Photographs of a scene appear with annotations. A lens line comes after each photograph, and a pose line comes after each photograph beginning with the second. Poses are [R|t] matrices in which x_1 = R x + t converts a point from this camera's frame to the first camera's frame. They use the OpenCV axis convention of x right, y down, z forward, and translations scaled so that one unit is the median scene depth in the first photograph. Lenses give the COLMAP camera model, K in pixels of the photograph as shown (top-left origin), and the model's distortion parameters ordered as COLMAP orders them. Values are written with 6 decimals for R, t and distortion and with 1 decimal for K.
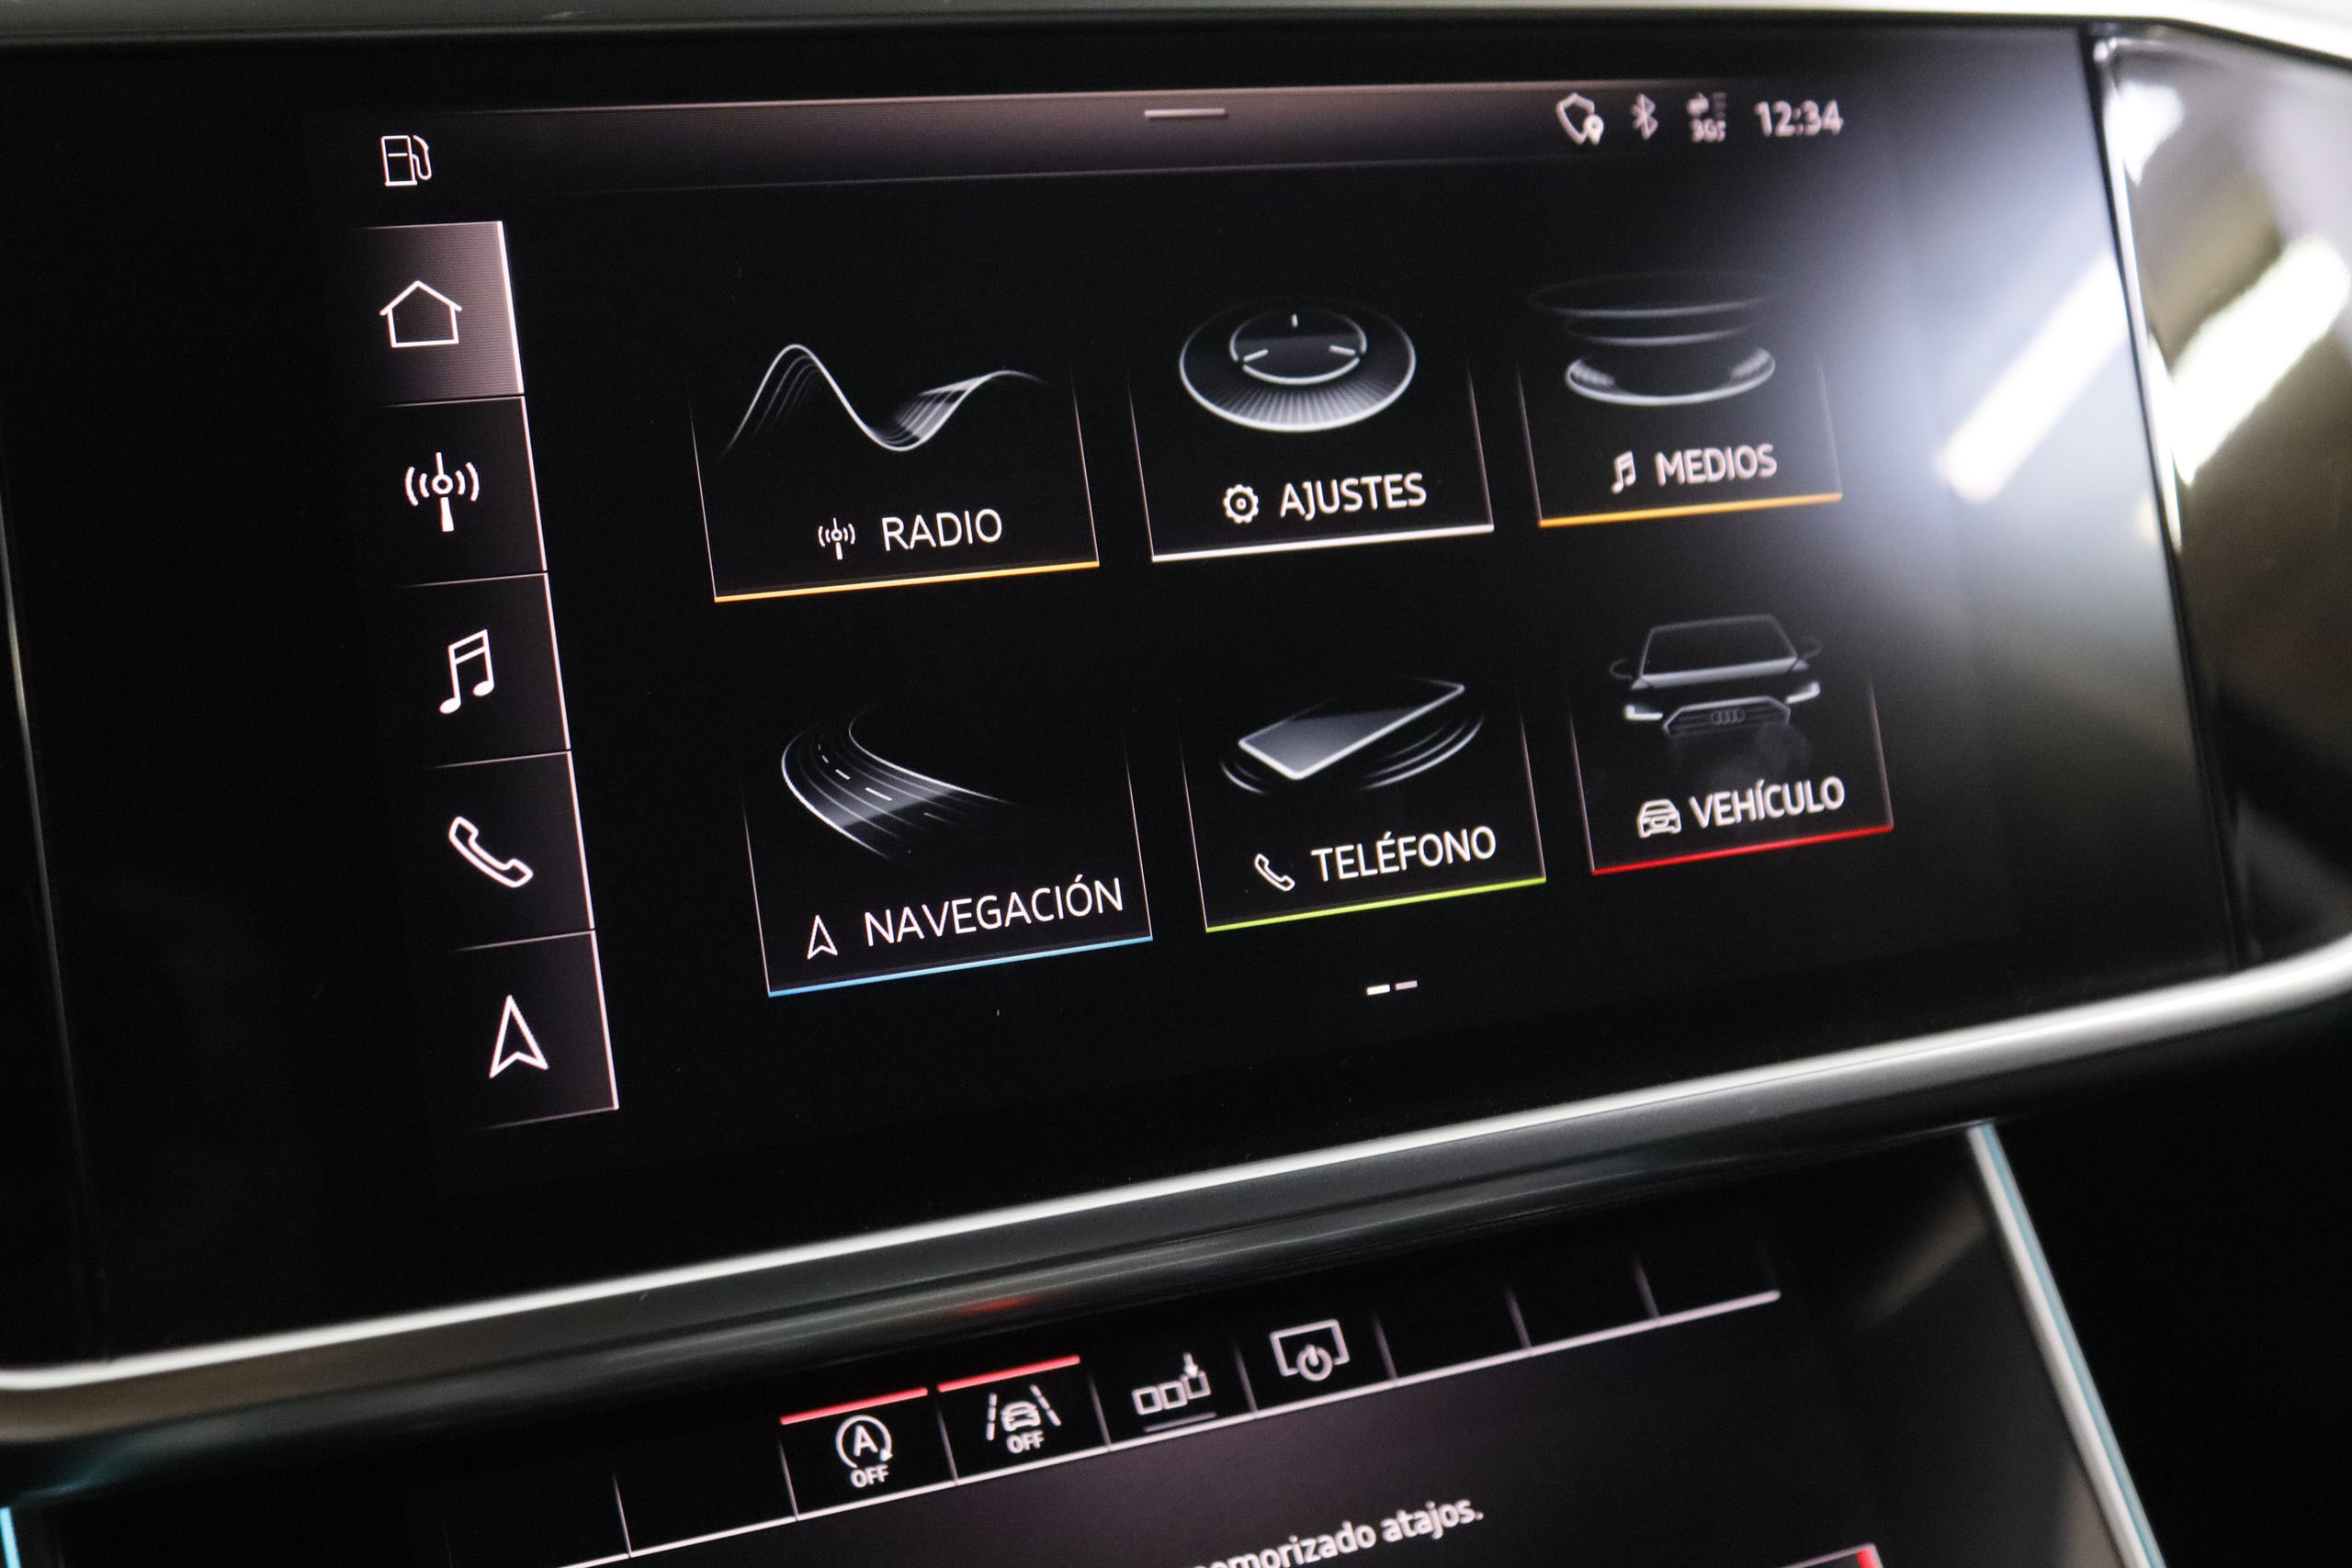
lens RADIAL K [[2875.0, 0, 1201.7], [0, 2875.0, 784.1], [0, 0, 1]] dist [-0.055645, 0.000000]
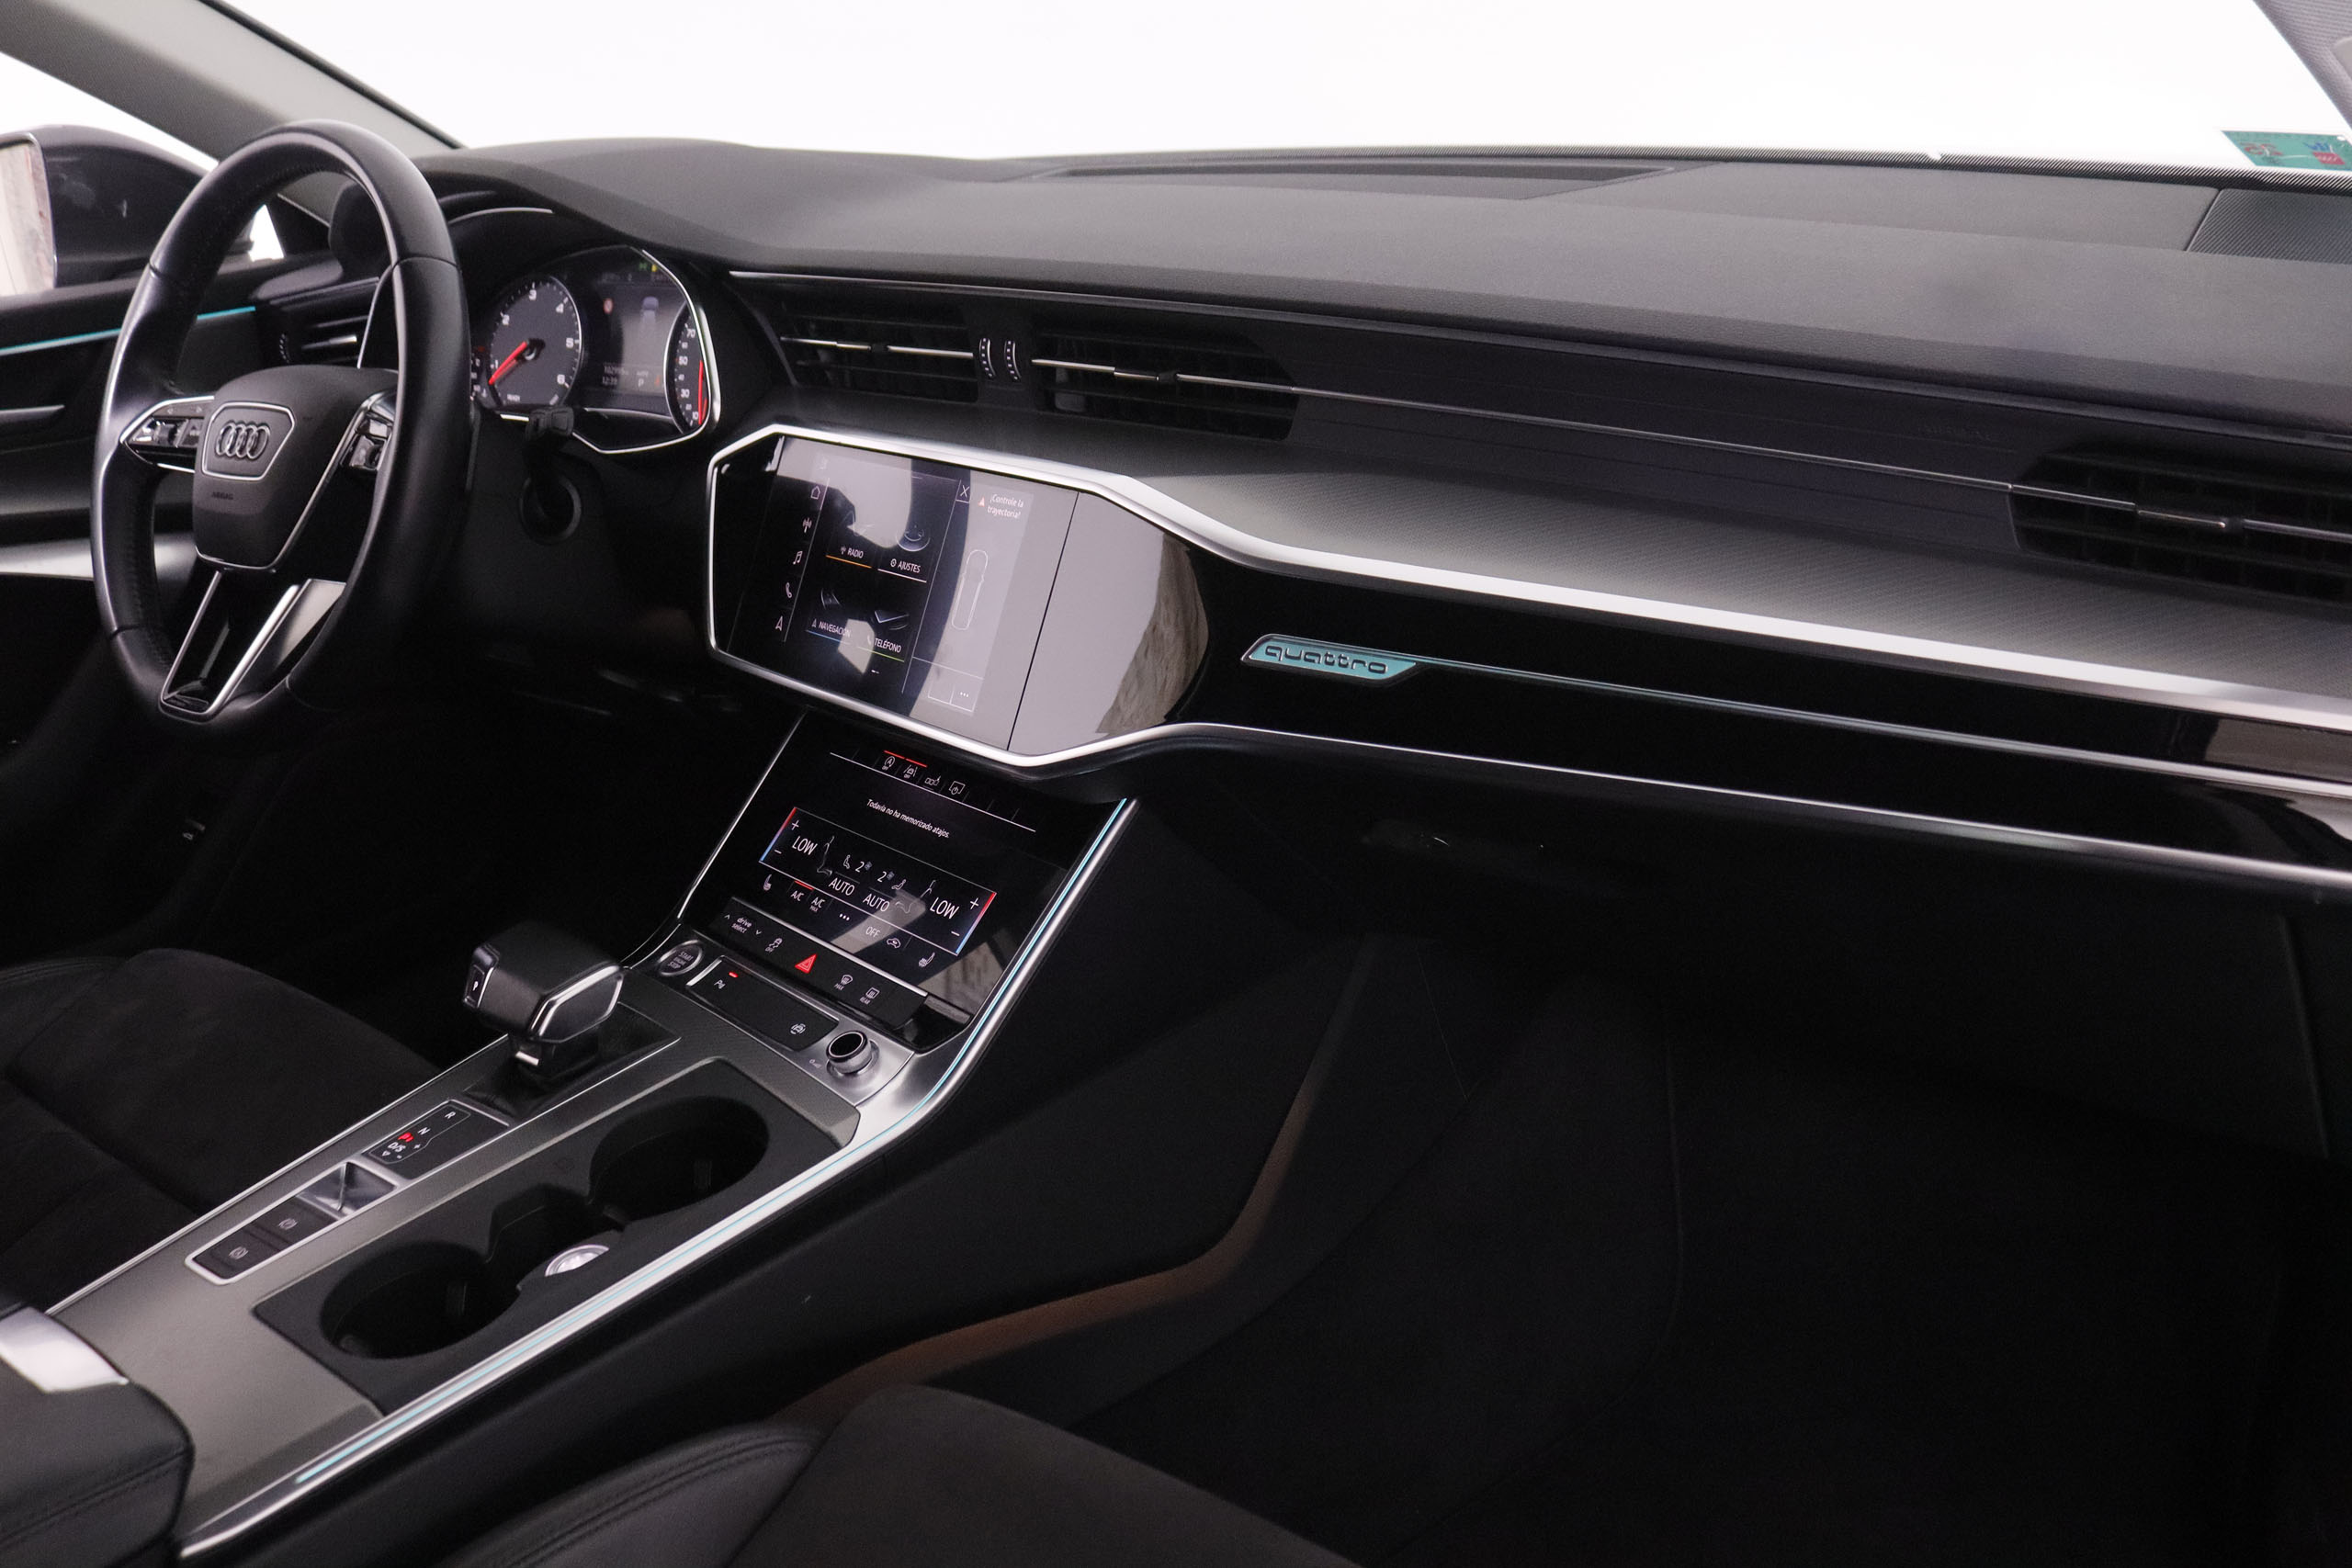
lens RADIAL K [[2019.1, 0, 1198.1], [0, 2019.1, 781.9], [0, 0, 1]] dist [-0.137369, 0.018727]
pose [[0.326303, 0.283276, -0.901821, 2.900613], [-0.284364, 0.939264, 0.192147, -0.480569], [0.901479, 0.193747, 0.387038, 0.245373]]
